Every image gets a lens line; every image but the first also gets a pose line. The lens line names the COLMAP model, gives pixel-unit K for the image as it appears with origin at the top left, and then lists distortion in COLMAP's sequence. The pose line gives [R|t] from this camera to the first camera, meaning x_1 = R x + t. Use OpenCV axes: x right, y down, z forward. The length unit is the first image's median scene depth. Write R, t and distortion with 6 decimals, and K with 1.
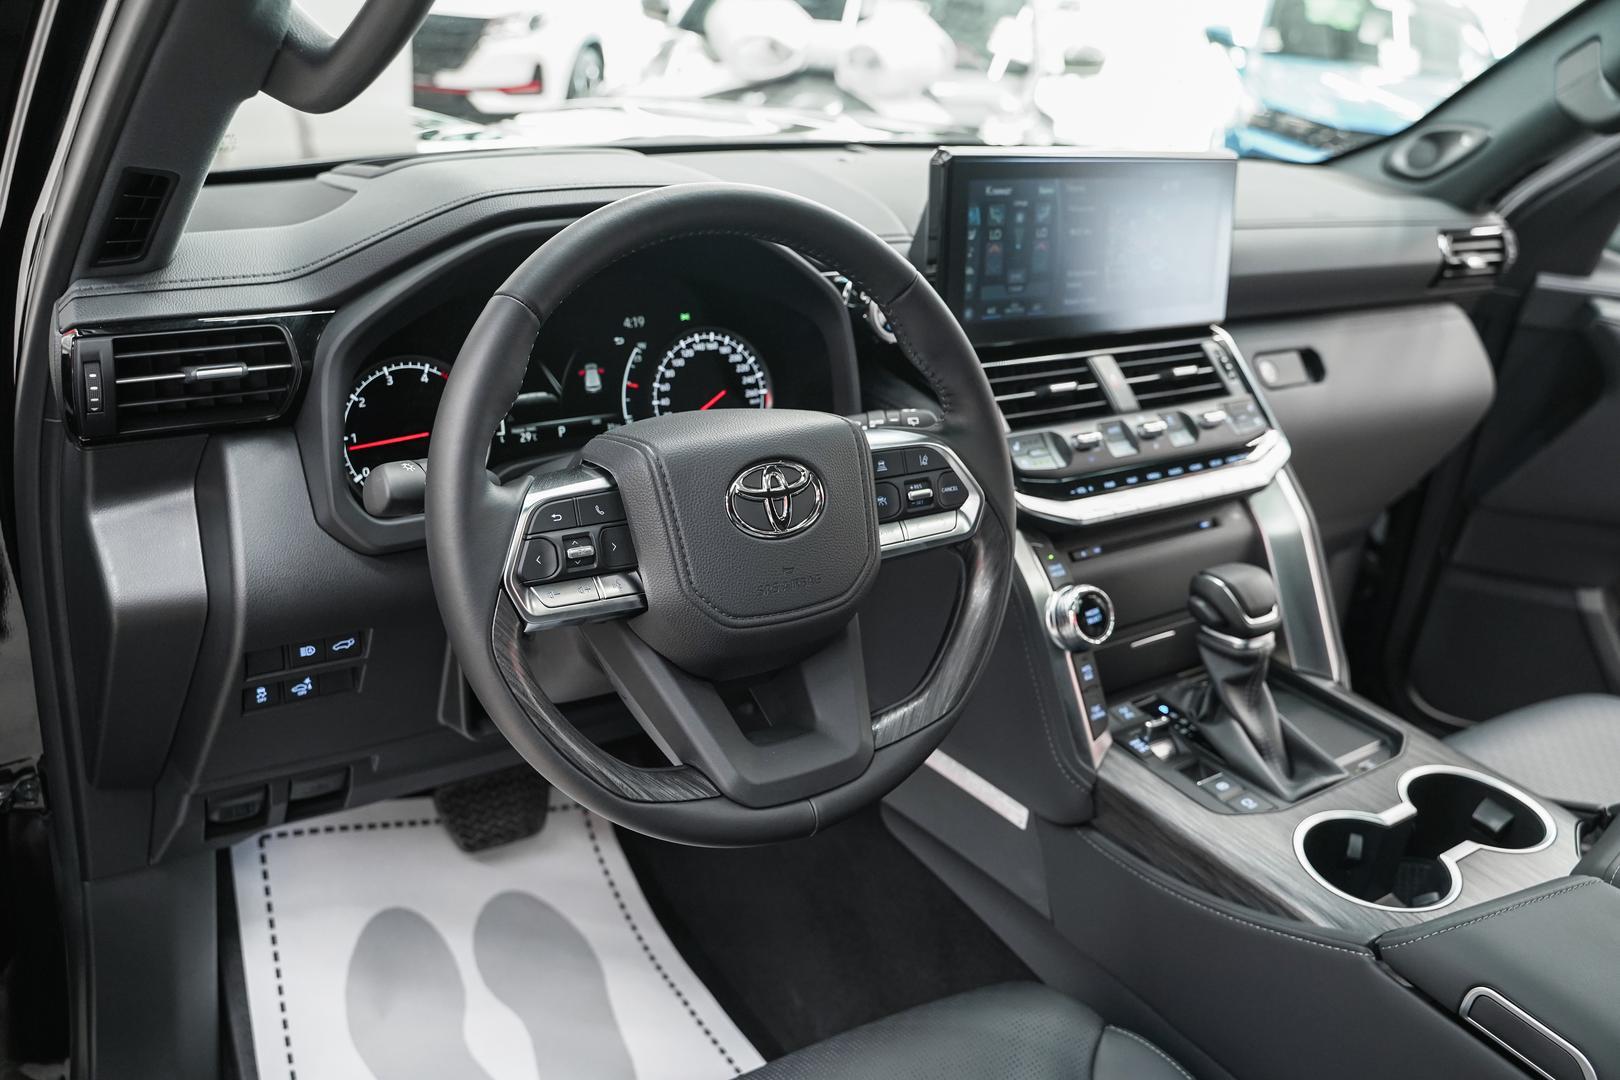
lens RADIAL K [[1330.0, 0, 810.0], [0, 1330.0, 540.0], [0, 0, 1]] dist [-0.129371, 0.118986]
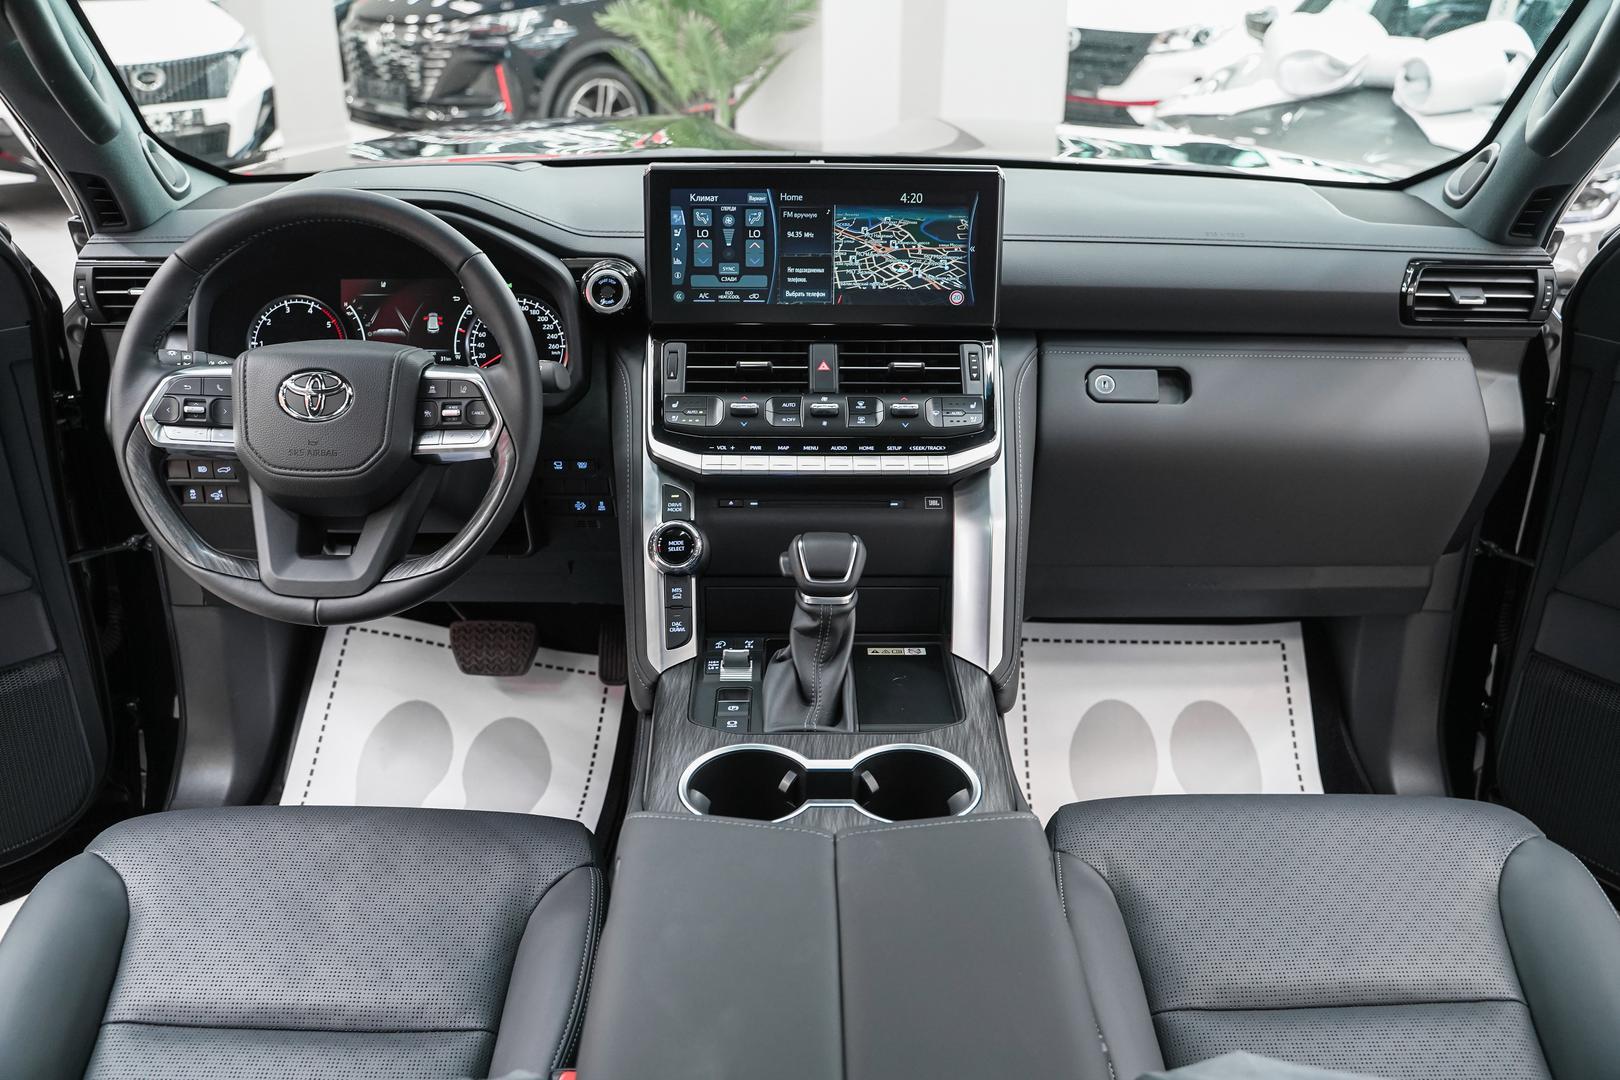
lens RADIAL K [[1330.0, 0, 810.0], [0, 1330.0, 540.0], [0, 0, 1]] dist [-0.129371, 0.118986]
pose [[0.834858, 0.164877, -0.525193, 0.922725], [-0.168216, 0.984864, 0.041784, -0.018889], [0.524132, 0.053462, 0.849957, 0.022884]]
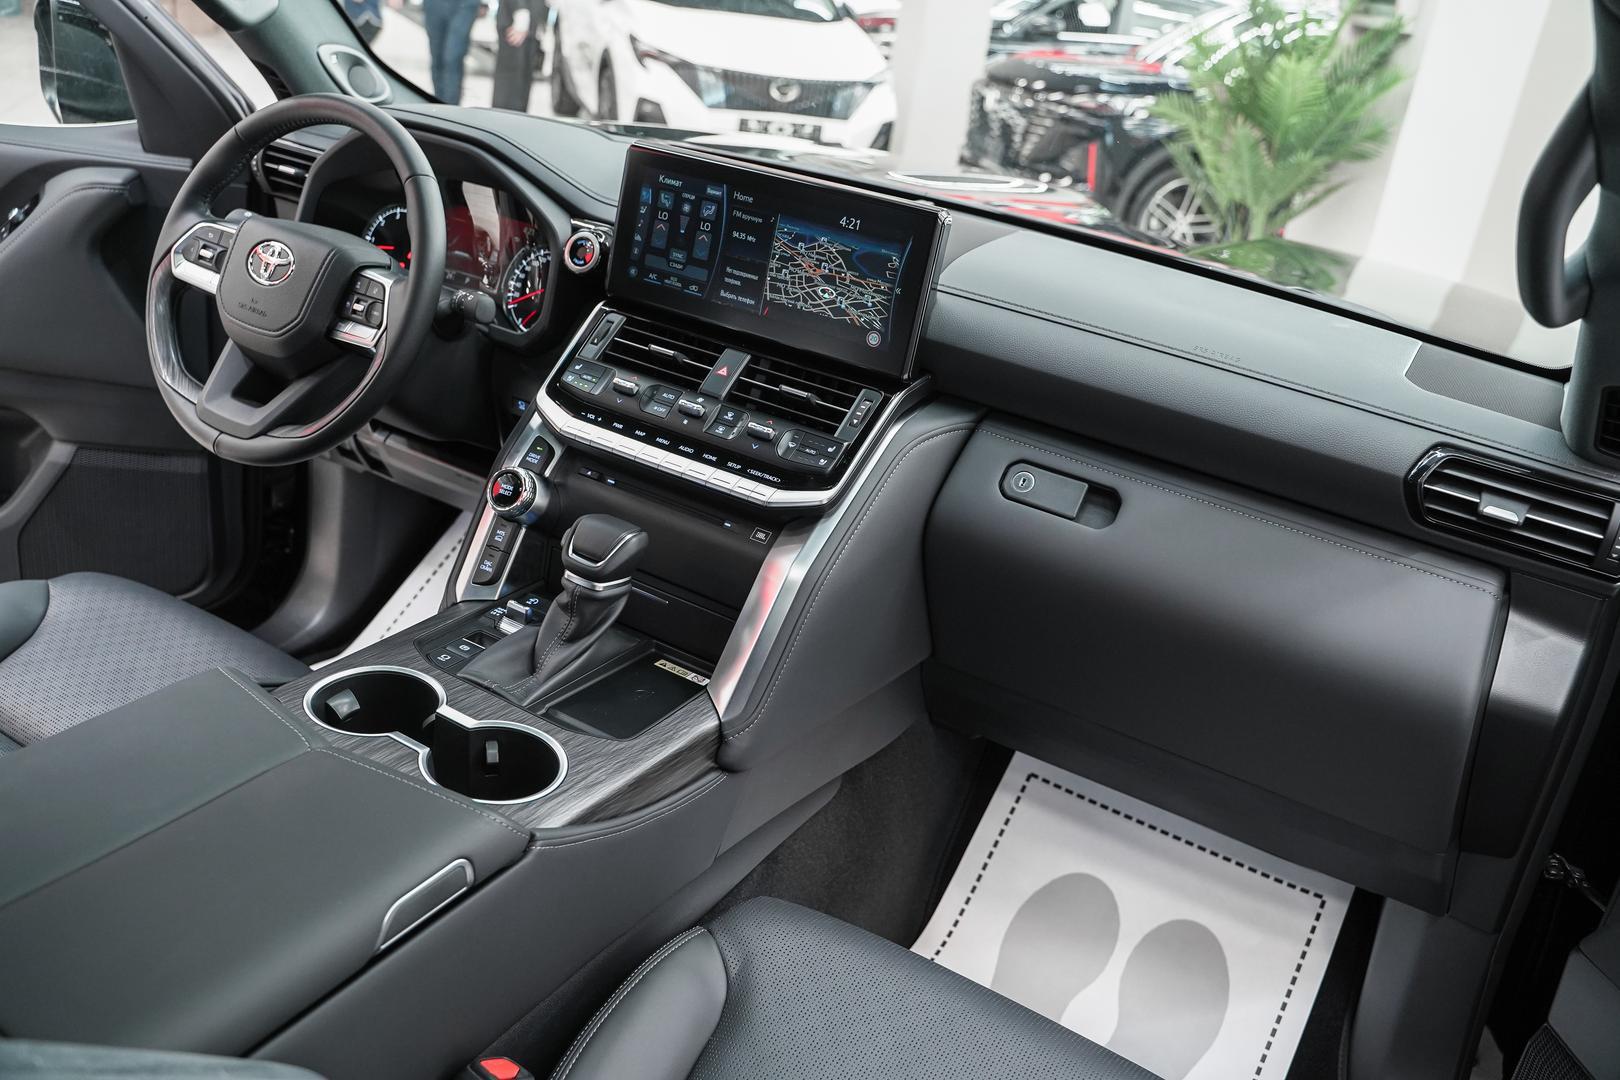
lens RADIAL K [[1330.0, 0, 810.0], [0, 1330.0, 540.0], [0, 0, 1]] dist [-0.129371, 0.118986]
pose [[0.446550, 0.341578, -0.826993, 1.341332], [-0.457864, 0.881318, 0.116785, -0.171667], [0.768736, 0.326500, 0.549949, 0.527080]]
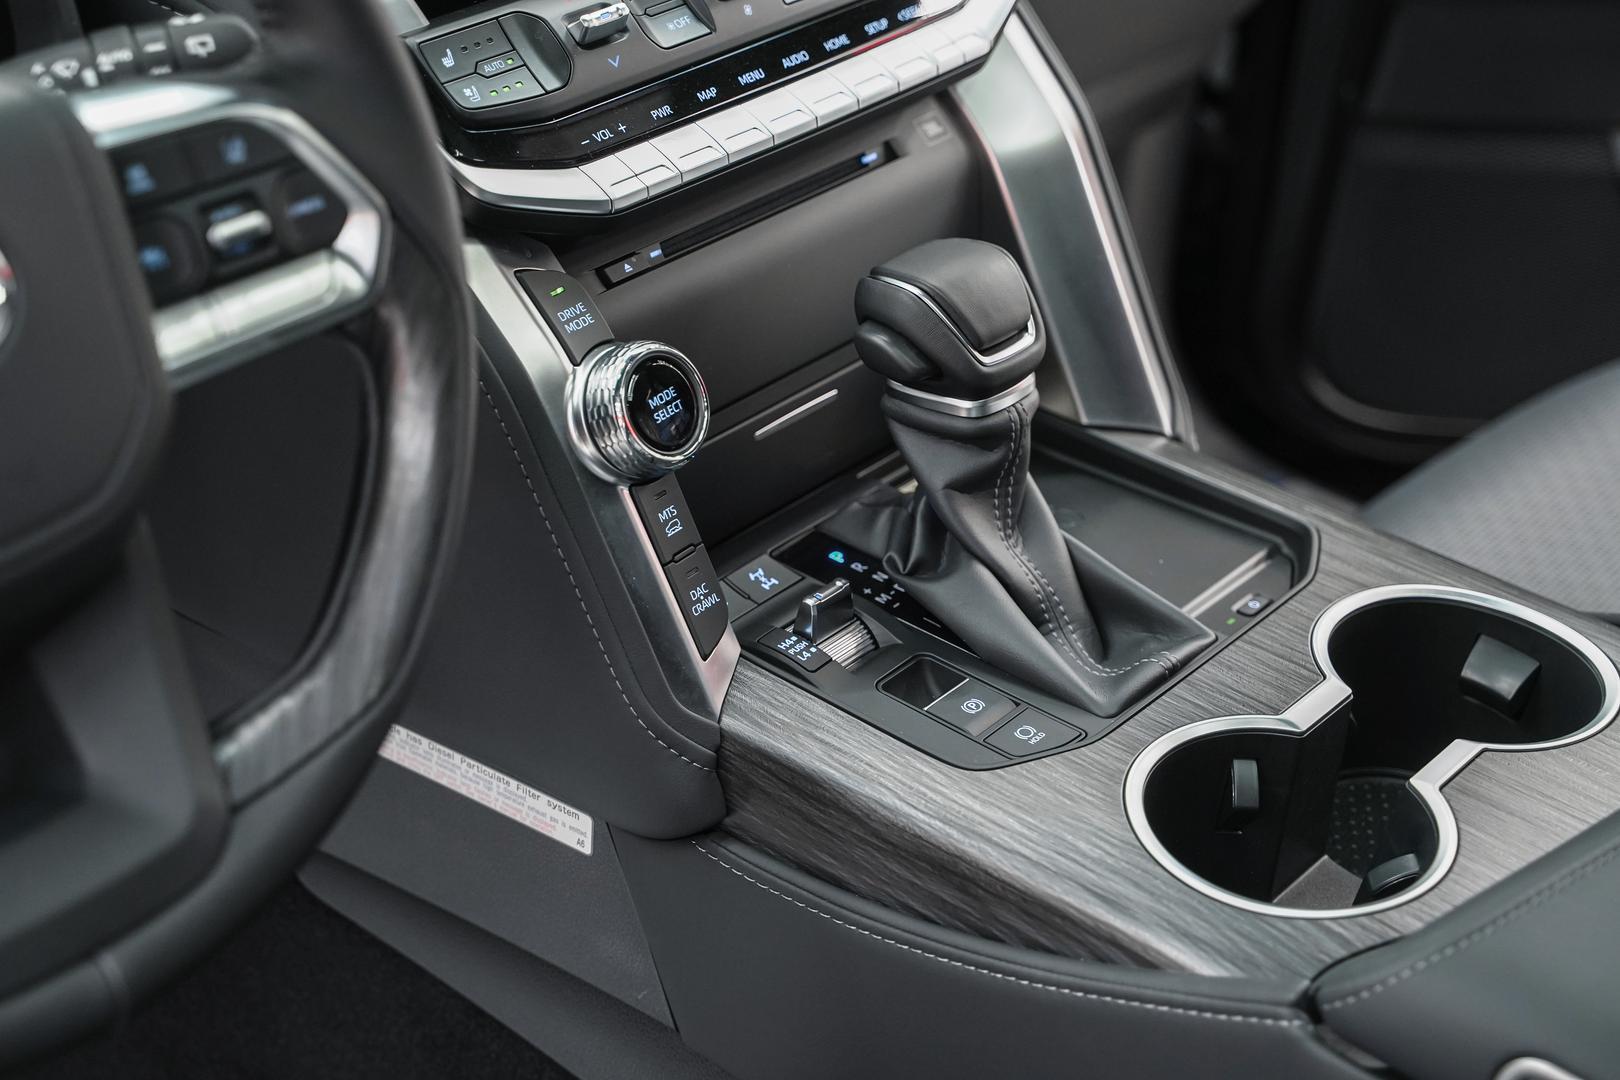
lens RADIAL K [[2687.9, 0, 810.0], [0, 2687.9, 540.0], [0, 0, 1]] dist [0.167144, -0.058729]
pose [[0.957344, -0.168145, 0.234987, 0.028058], [0.130008, 0.976936, 0.169392, -0.049685], [-0.258050, -0.131616, 0.957125, 0.054303]]
